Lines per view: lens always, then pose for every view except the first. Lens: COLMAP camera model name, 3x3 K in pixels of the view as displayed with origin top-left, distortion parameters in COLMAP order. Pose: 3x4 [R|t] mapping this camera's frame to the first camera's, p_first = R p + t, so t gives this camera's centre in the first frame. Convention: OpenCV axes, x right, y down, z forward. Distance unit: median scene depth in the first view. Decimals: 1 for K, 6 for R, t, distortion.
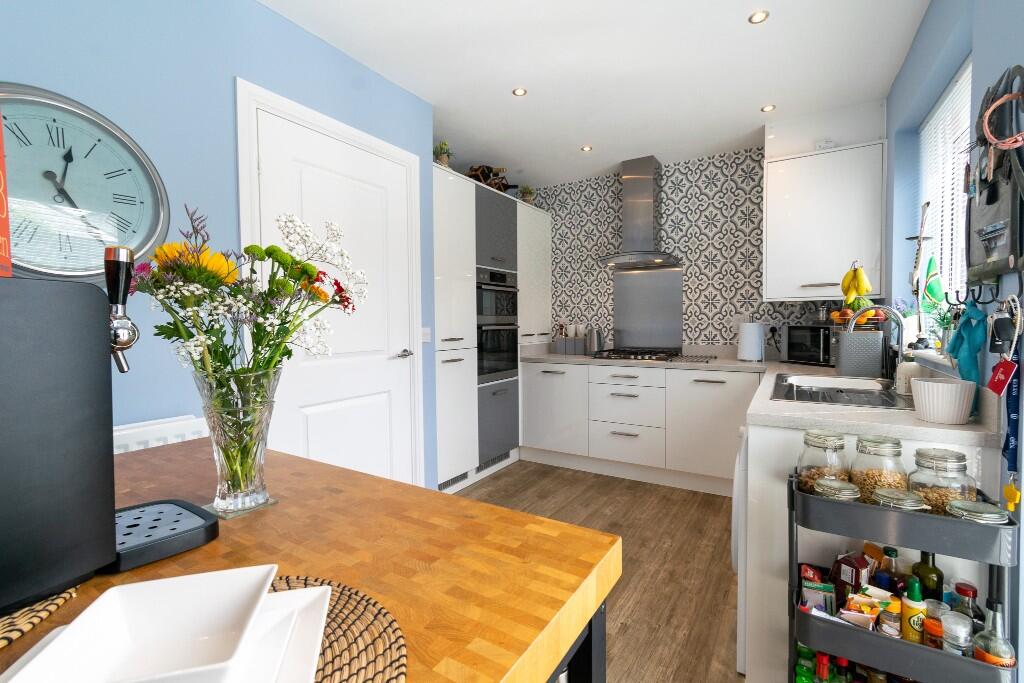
lens RADIAL K [[453.8, 0, 512.9], [0, 453.8, 337.4], [0, 0, 1]] dist [0.004526, -0.000094]
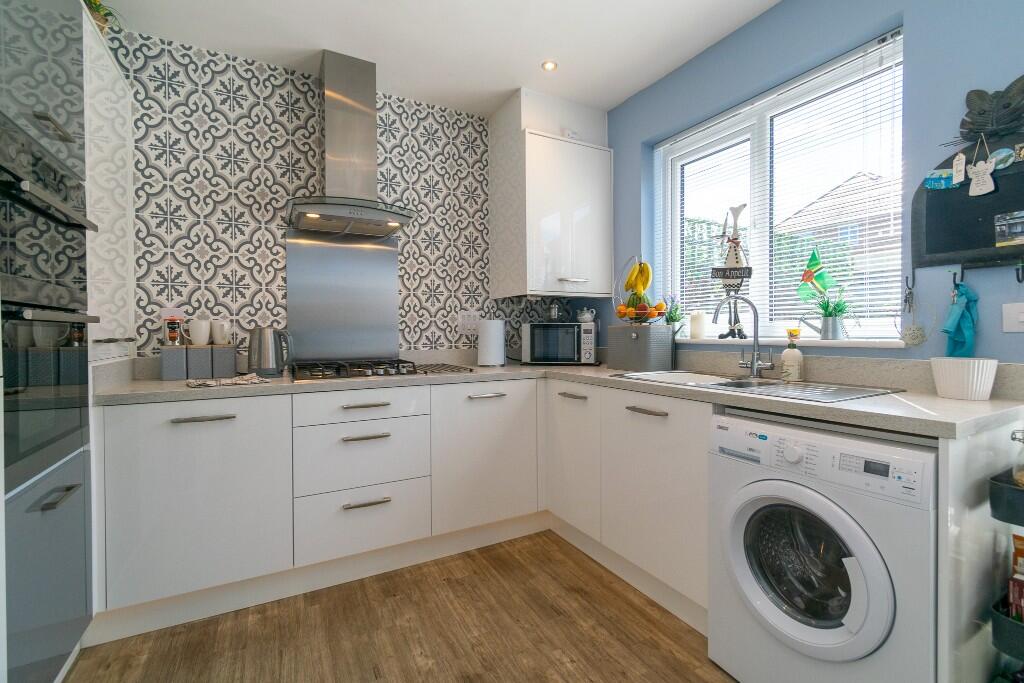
lens RADIAL K [[453.8, 0, 512.5], [0, 453.8, 335.9], [0, 0, 1]] dist [0.004526, -0.000094]
pose [[0.490933, -0.003425, 0.871191, -0.166797], [0.031943, 0.999391, -0.014072, 0.008398], [-0.870612, 0.034737, 0.490743, 0.510748]]
